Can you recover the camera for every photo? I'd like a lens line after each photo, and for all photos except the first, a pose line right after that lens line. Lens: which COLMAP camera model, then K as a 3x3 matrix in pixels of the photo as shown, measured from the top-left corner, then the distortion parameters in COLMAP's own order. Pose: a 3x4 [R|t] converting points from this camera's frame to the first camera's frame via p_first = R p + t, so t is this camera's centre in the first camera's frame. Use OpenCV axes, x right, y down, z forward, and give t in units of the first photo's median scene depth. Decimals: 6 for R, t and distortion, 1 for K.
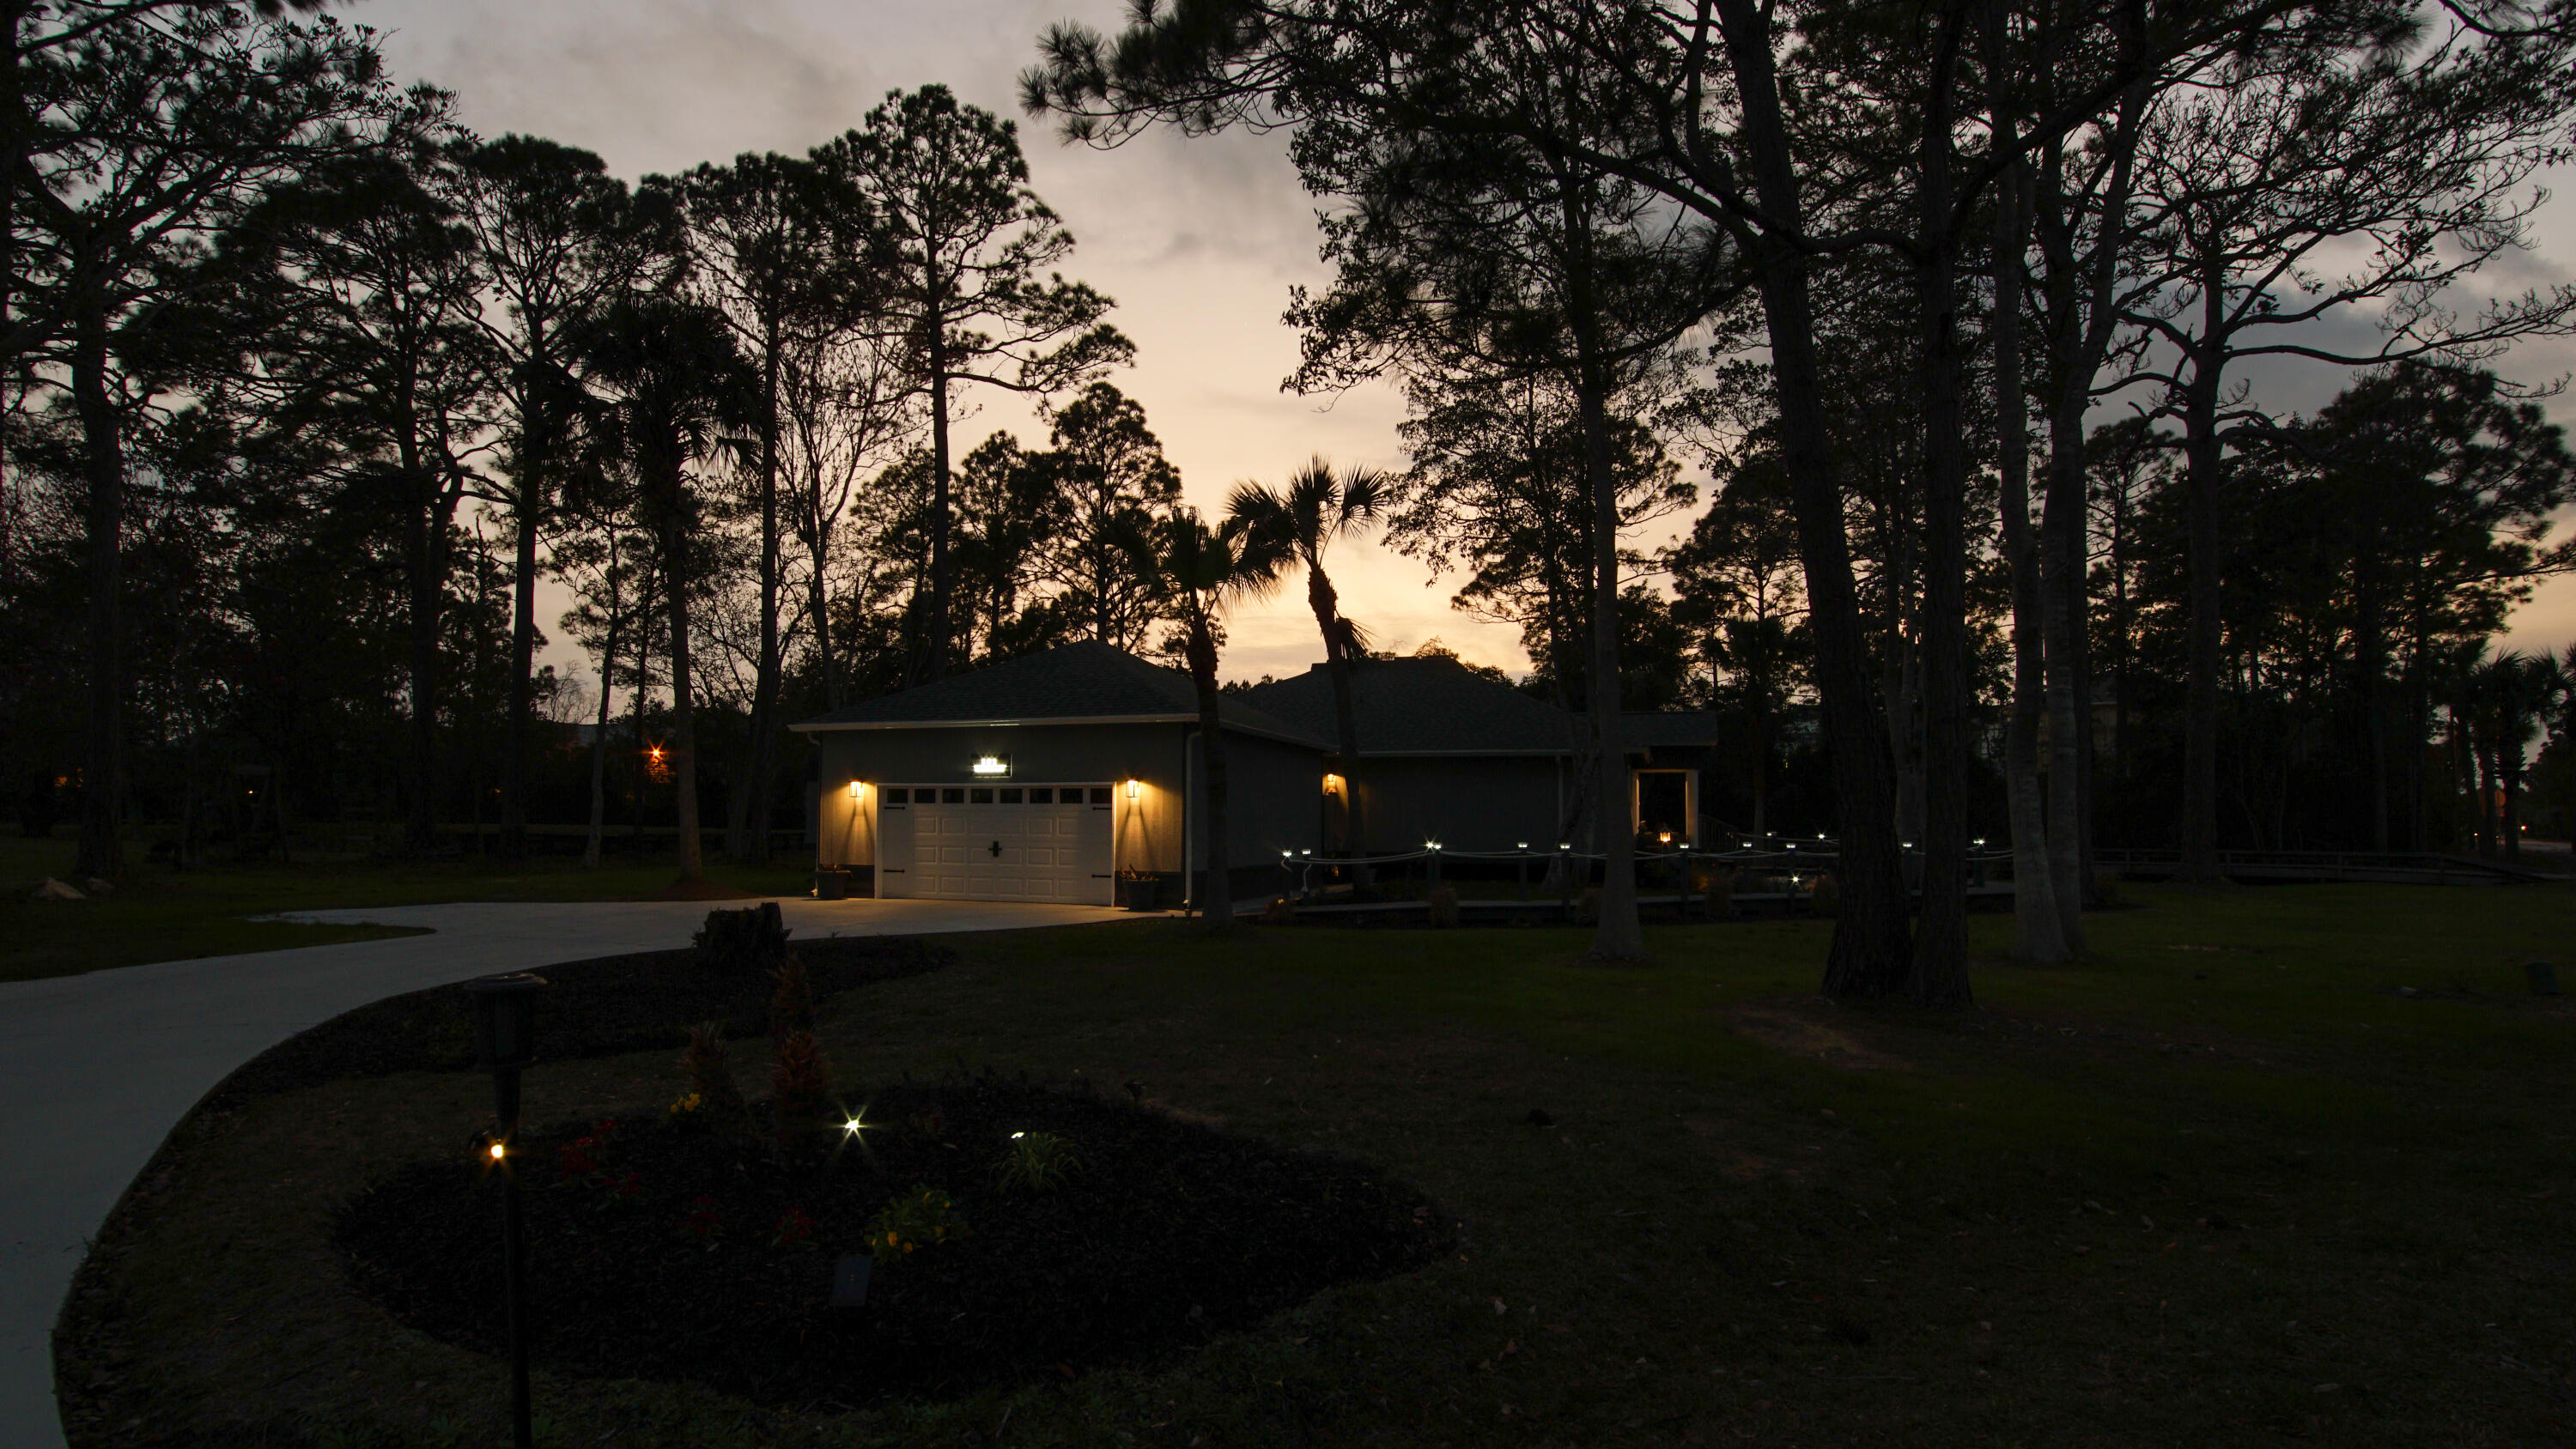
lens RADIAL K [[1272.9, 0, 1286.0], [0, 1272.9, 755.9], [0, 0, 1]] dist [-0.032155, -0.000216]
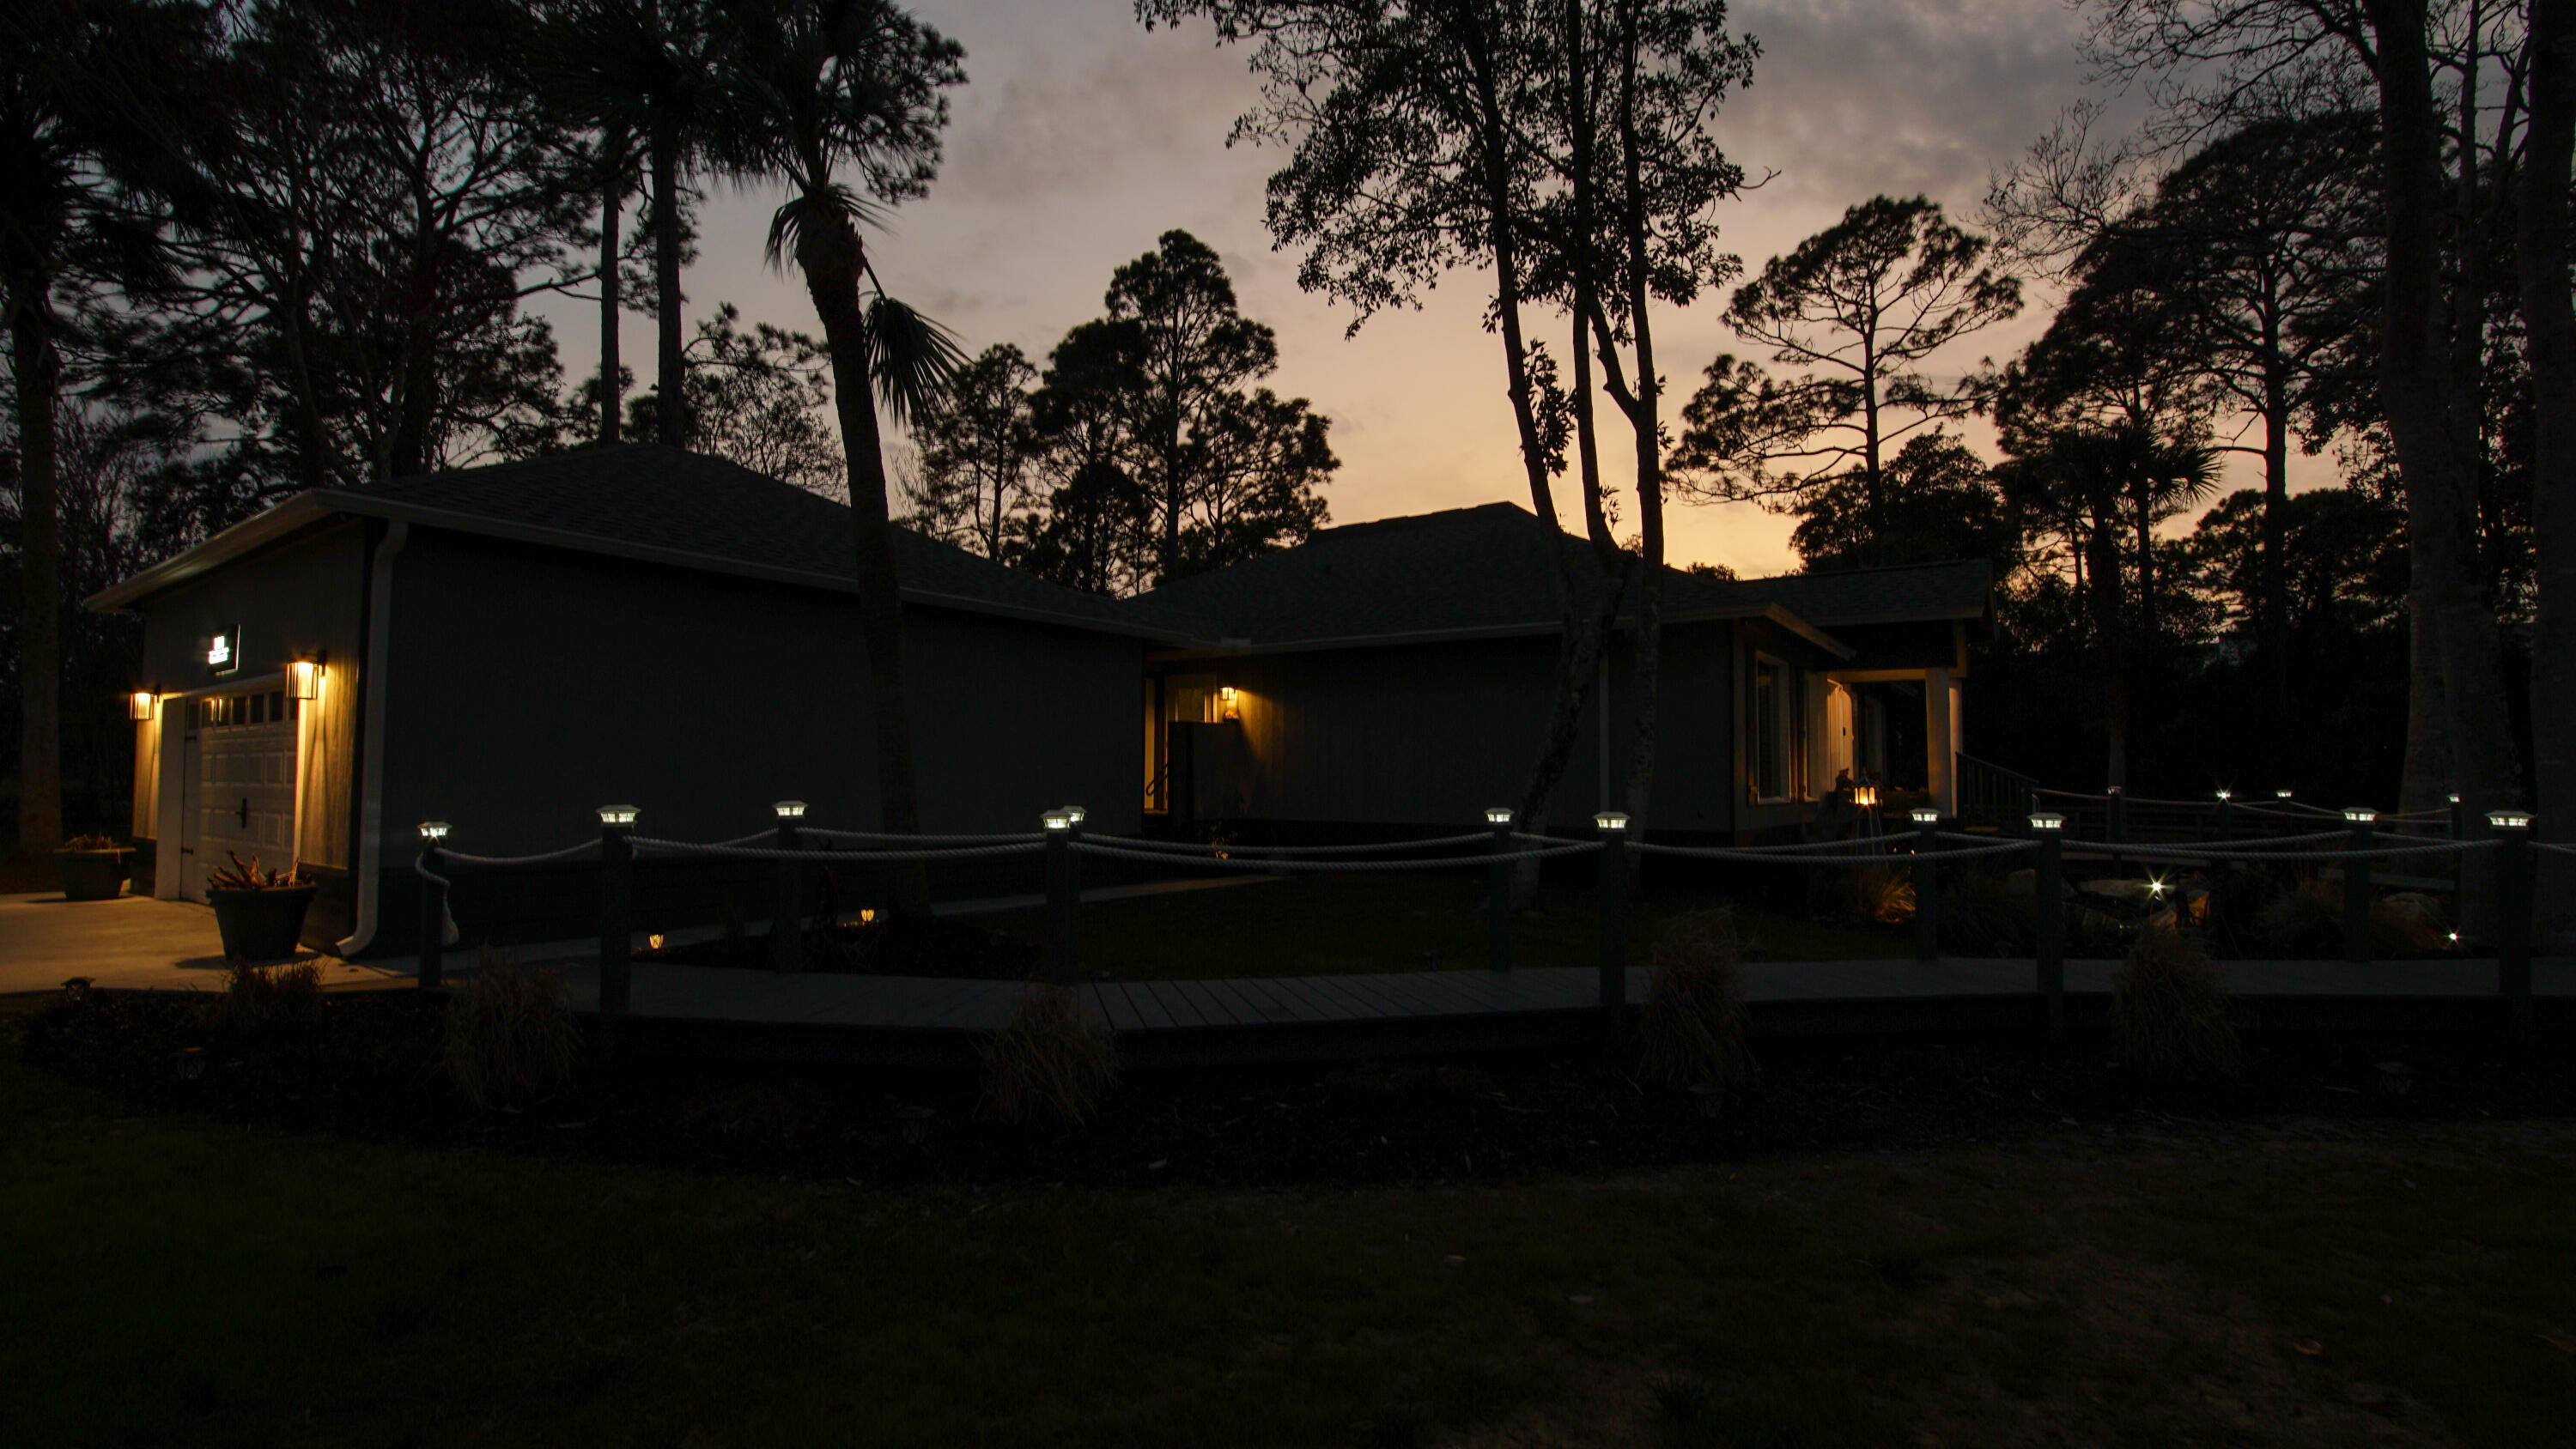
lens RADIAL K [[1137.5, 0, 1330.7], [0, 1137.5, 716.0], [0, 0, 1]] dist [0.001666, 0.000804]
pose [[0.957815, -0.023547, -0.286421, 0.139313], [0.021221, 0.999712, -0.011224, 0.019862], [0.286602, 0.004672, 0.958038, 0.311370]]
